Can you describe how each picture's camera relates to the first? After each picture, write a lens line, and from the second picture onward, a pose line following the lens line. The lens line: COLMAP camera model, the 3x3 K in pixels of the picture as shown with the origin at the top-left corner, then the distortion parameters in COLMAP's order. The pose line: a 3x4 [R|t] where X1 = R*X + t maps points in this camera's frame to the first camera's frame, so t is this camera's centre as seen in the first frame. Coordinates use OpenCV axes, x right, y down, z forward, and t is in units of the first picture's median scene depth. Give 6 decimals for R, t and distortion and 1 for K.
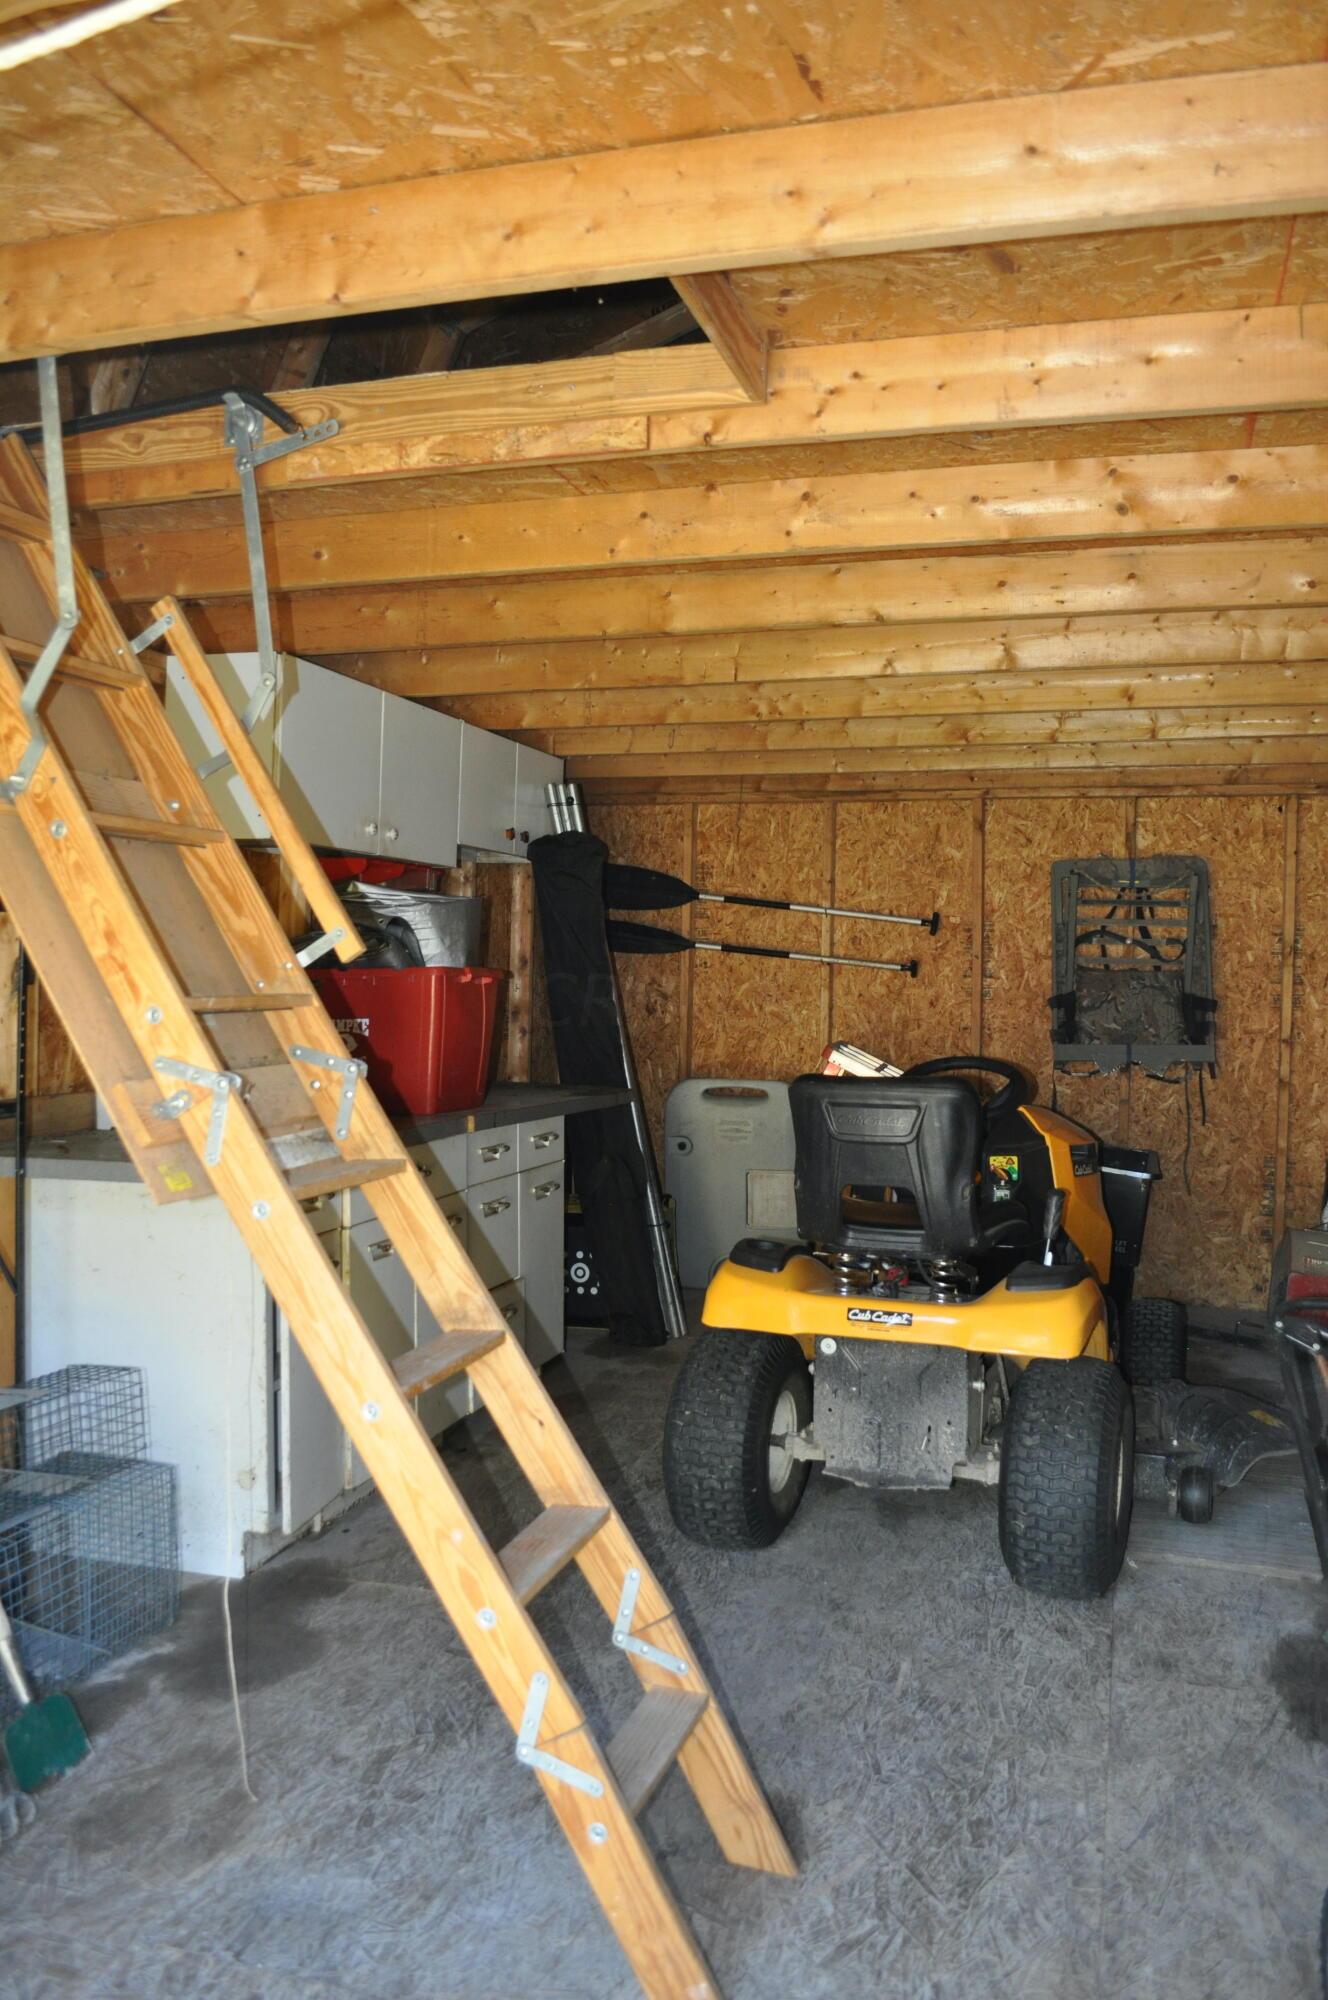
lens RADIAL K [[1552.3, 0, 666.5], [0, 1552.3, 983.6], [0, 0, 1]] dist [-0.080137, 0.009464]
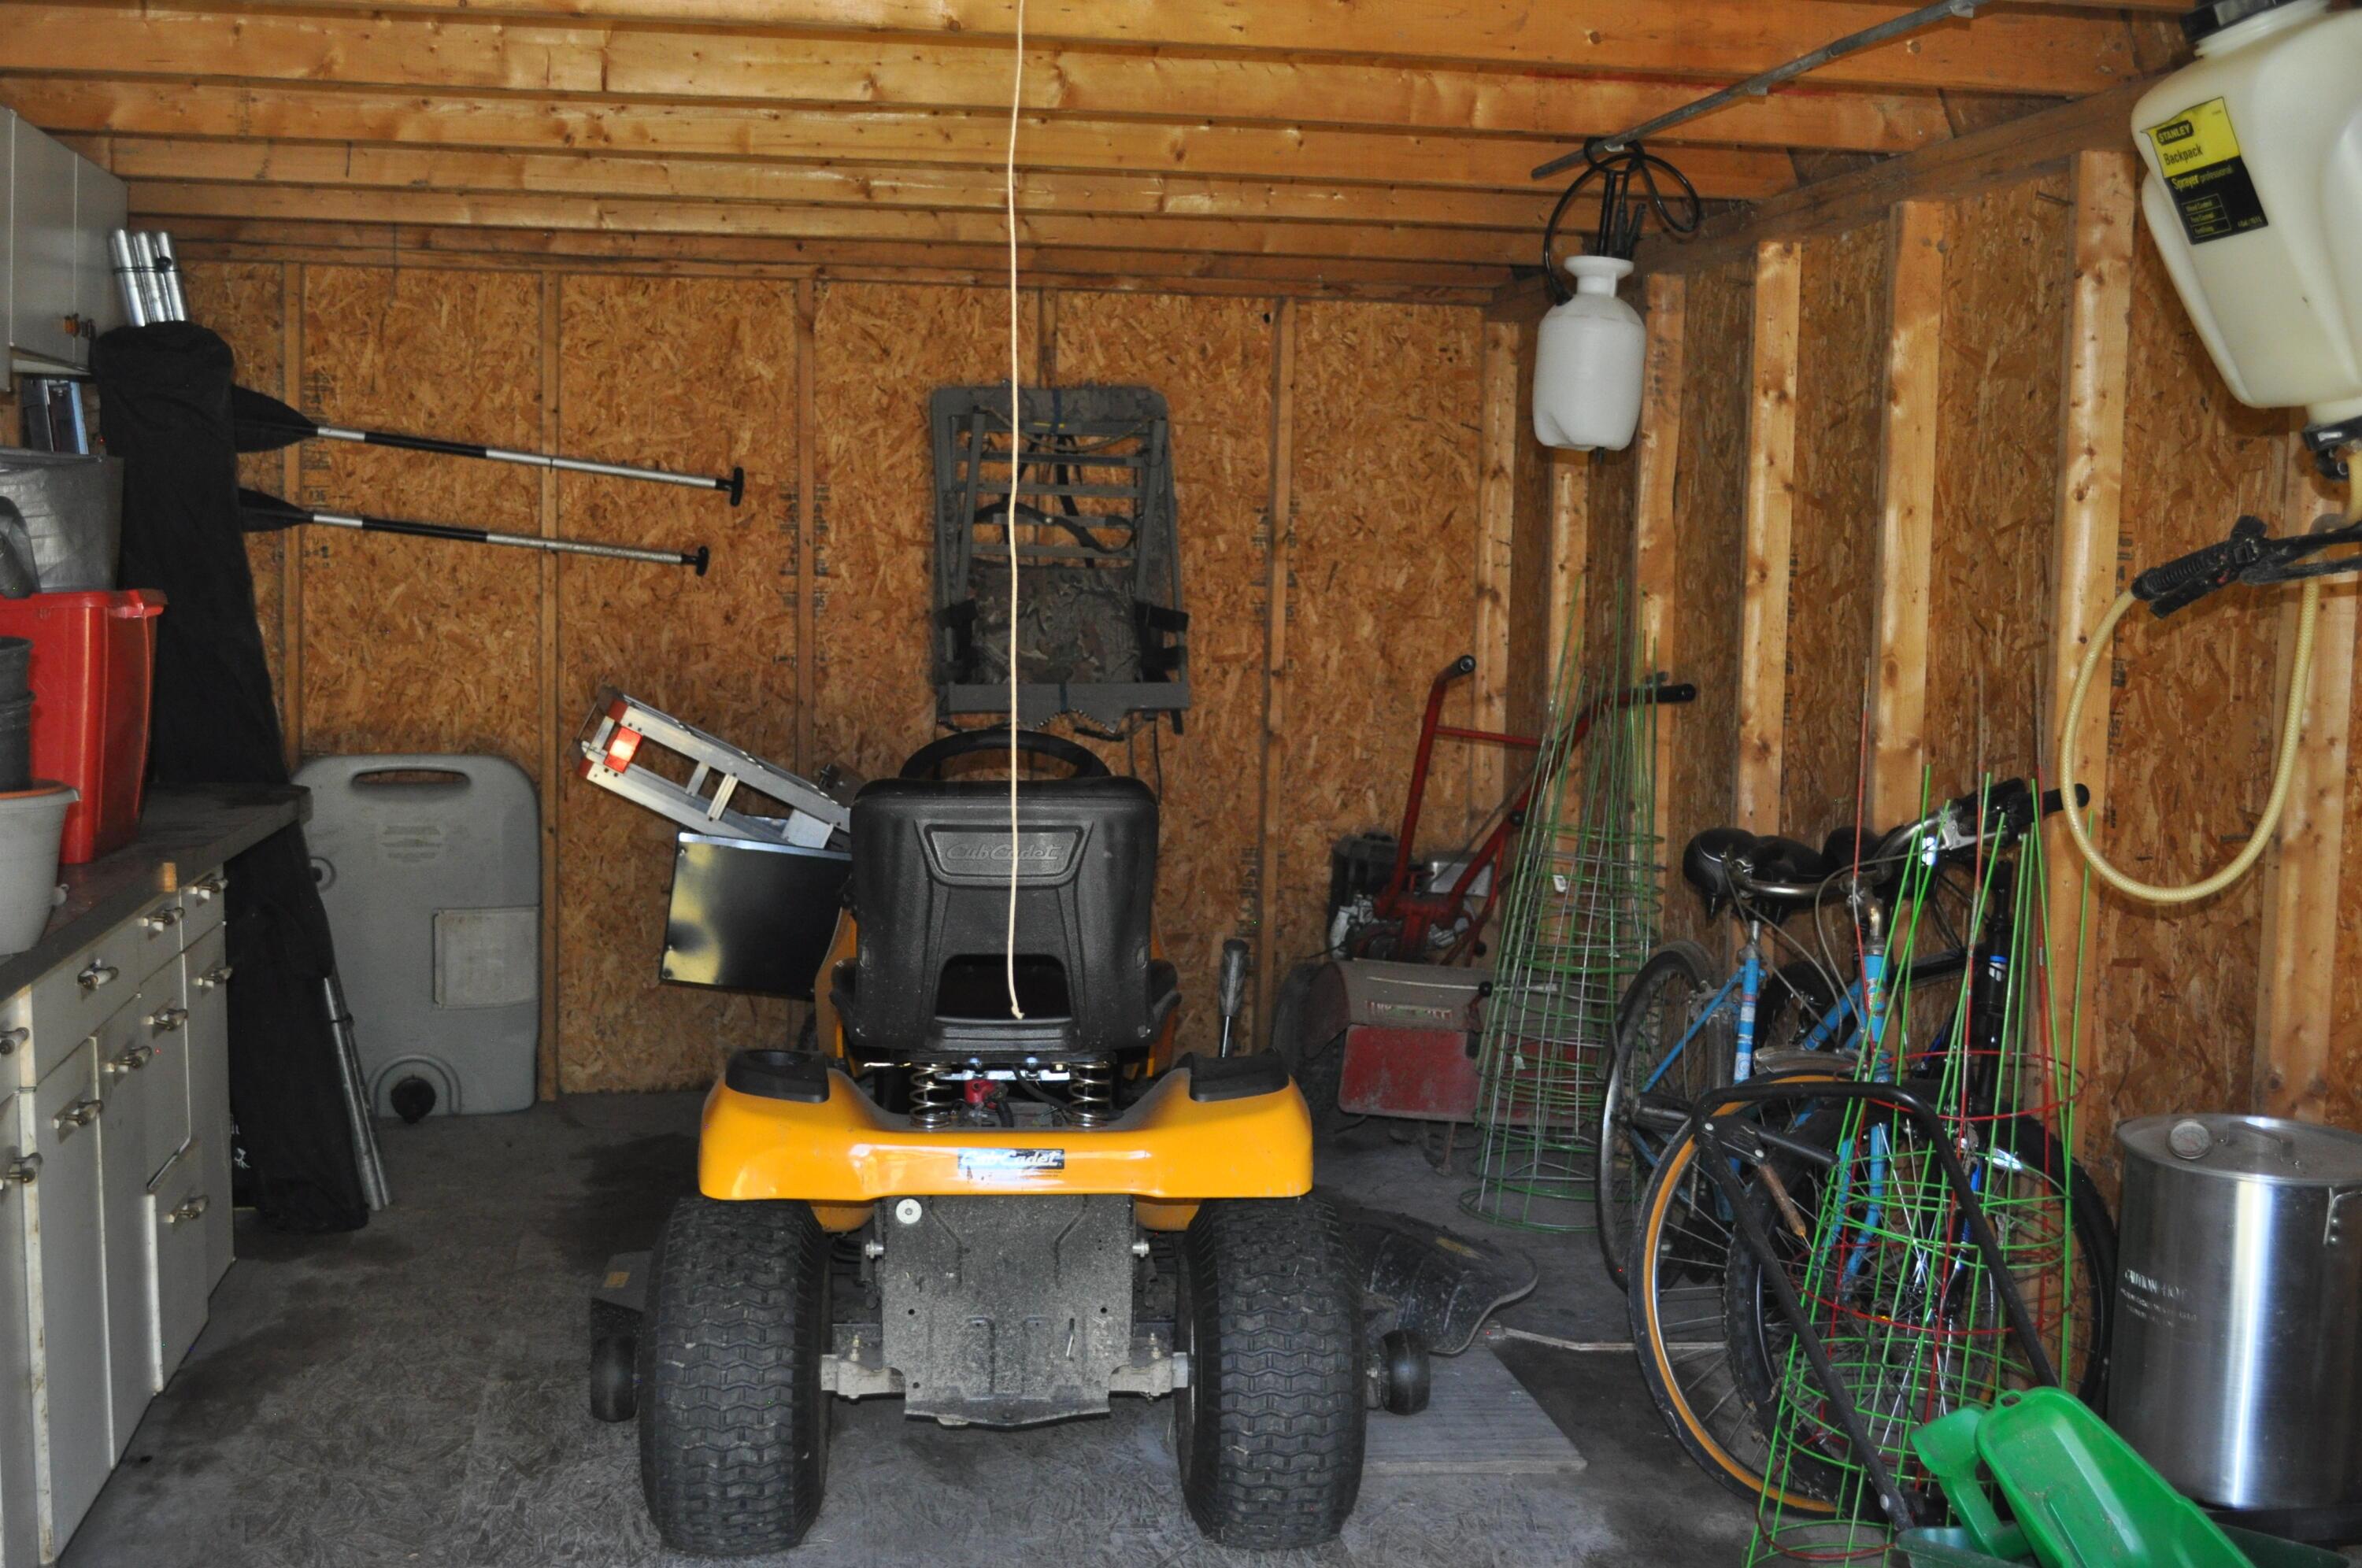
lens RADIAL K [[2597.6, 0, 1195.7], [0, 2597.6, 762.0], [0, 0, 1]] dist [-0.047958, 0.000000]
pose [[0.893895, -0.033863, 0.446997, -0.172052], [-0.003890, 0.996519, 0.083272, -0.023196], [-0.448260, -0.076175, 0.890651, 0.019406]]
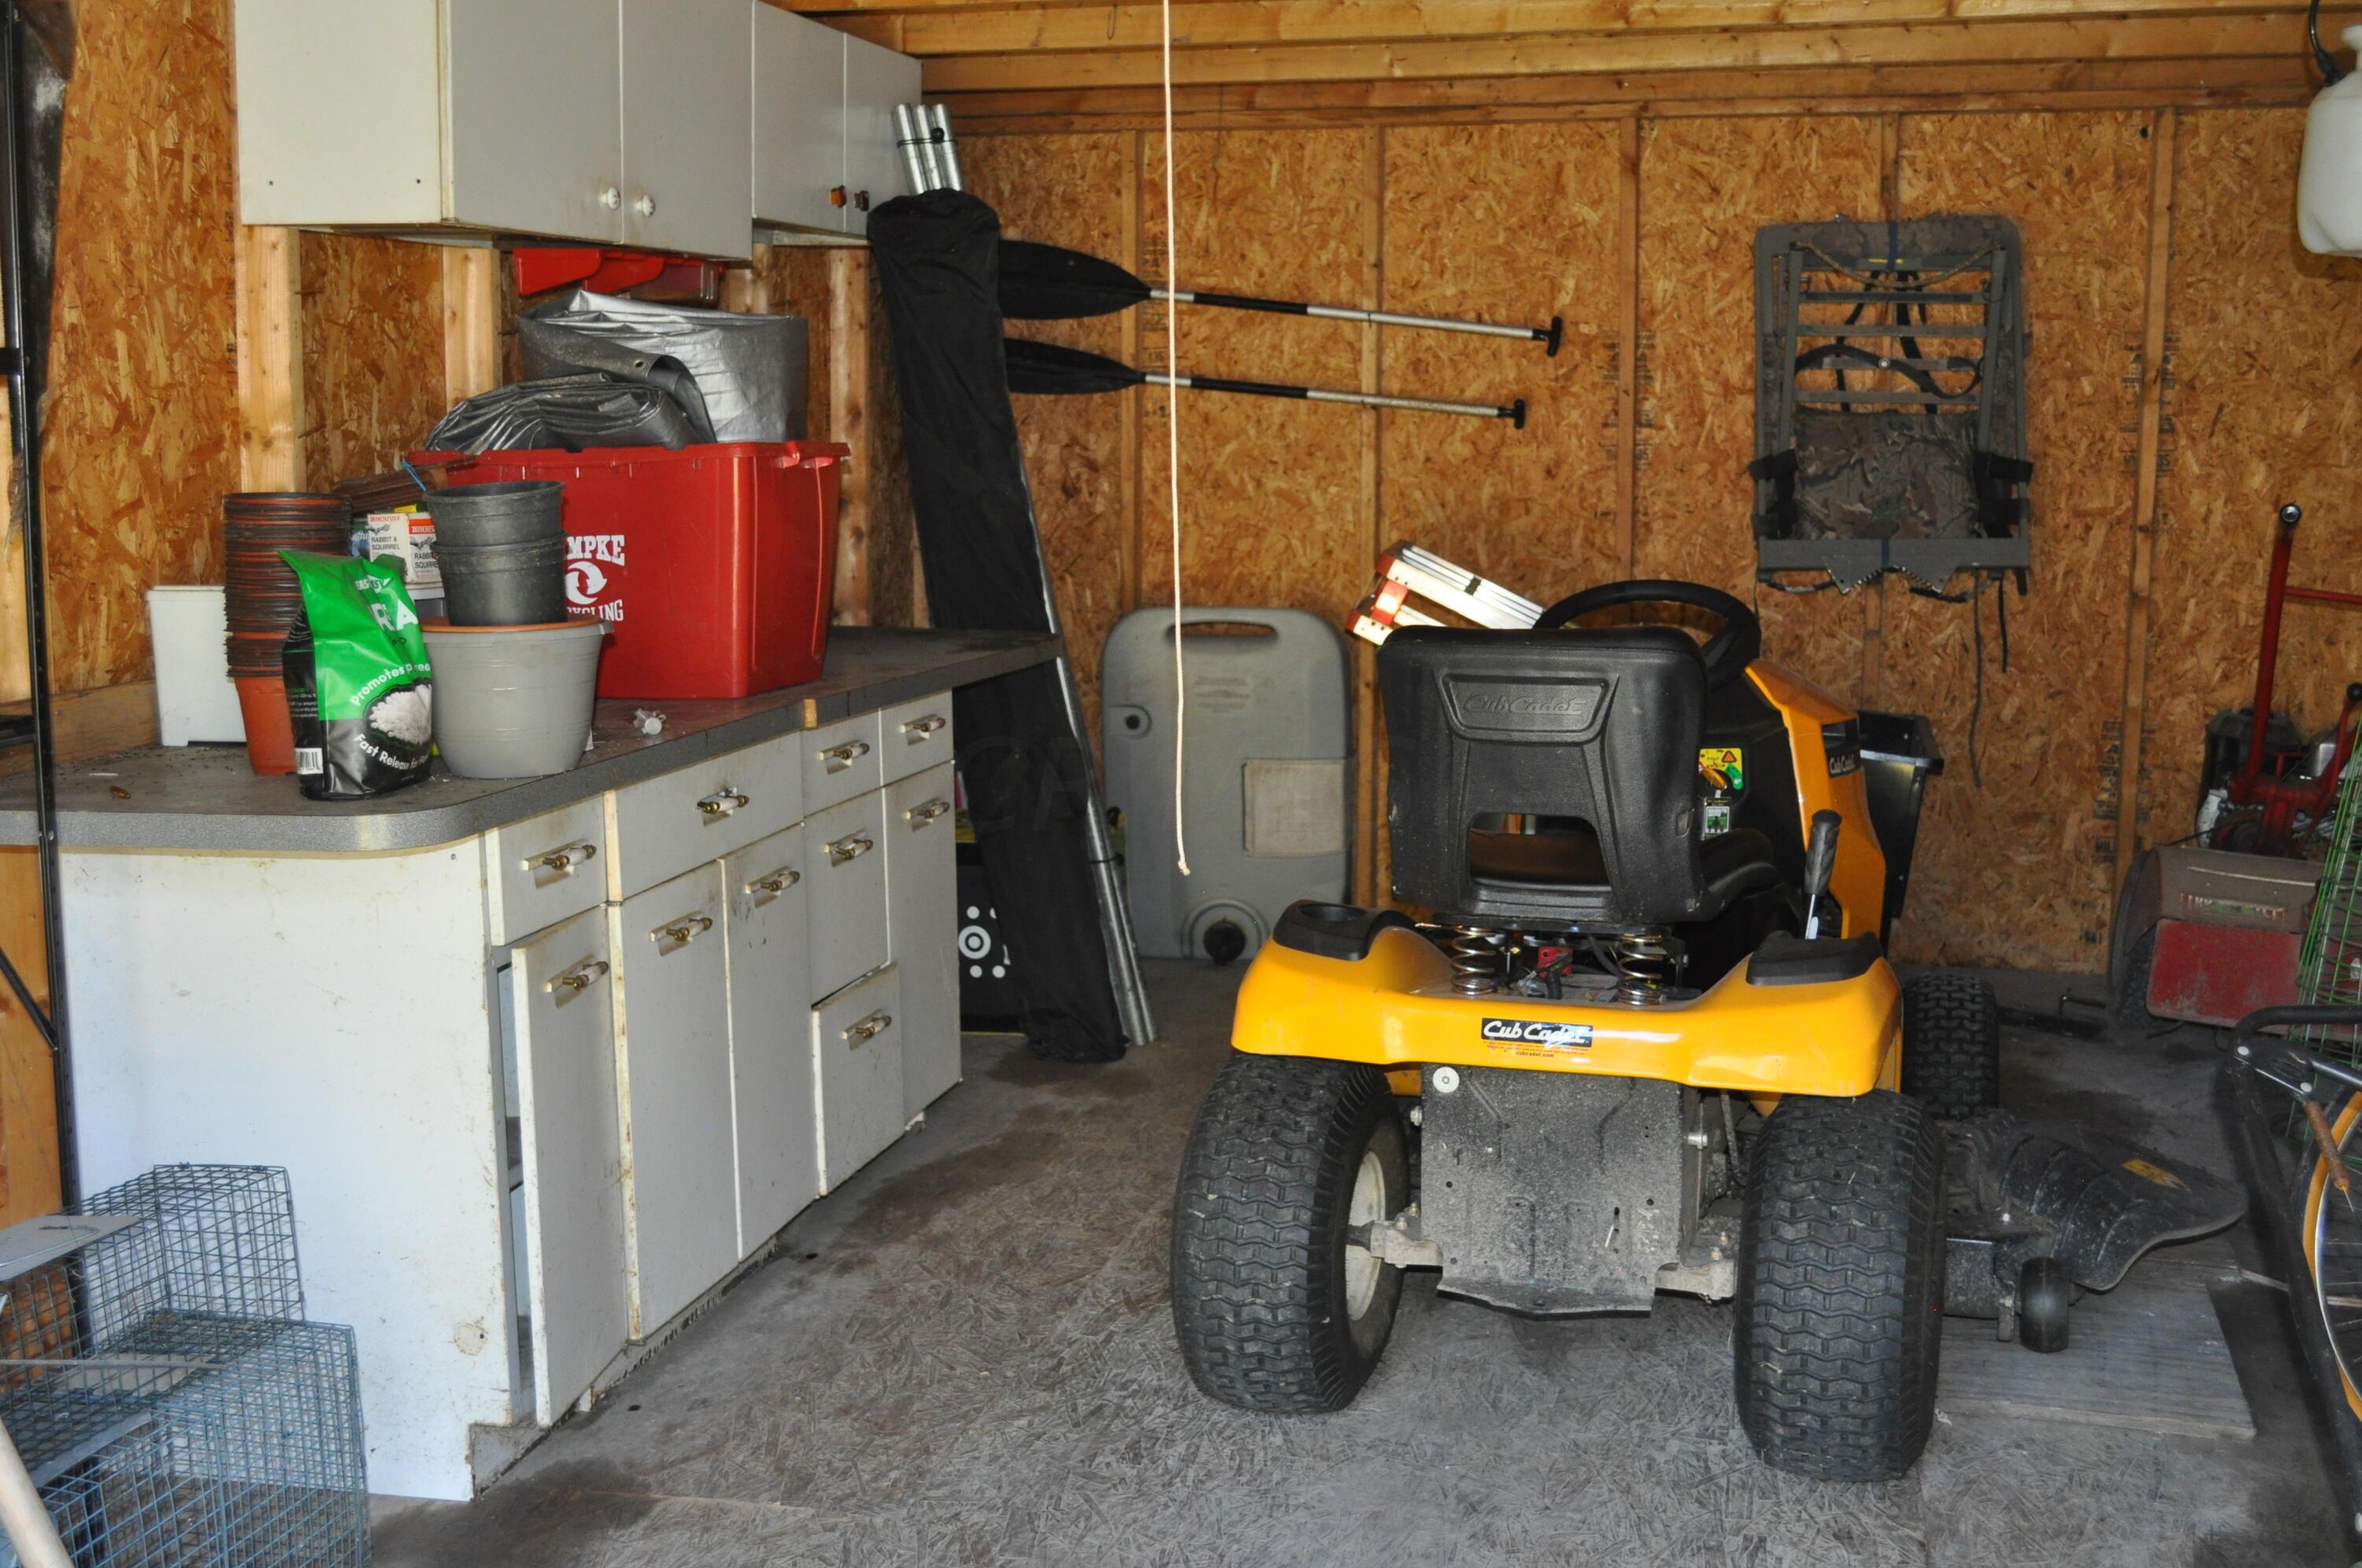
lens RADIAL K [[2597.6, 0, 1193.3], [0, 2597.6, 759.4], [0, 0, 1]] dist [-0.047958, 0.000000]
pose [[0.998215, -0.024196, 0.054600, -0.030052], [0.016919, 0.991369, 0.130003, -0.013644], [-0.057274, -0.128847, 0.990009, 0.019811]]
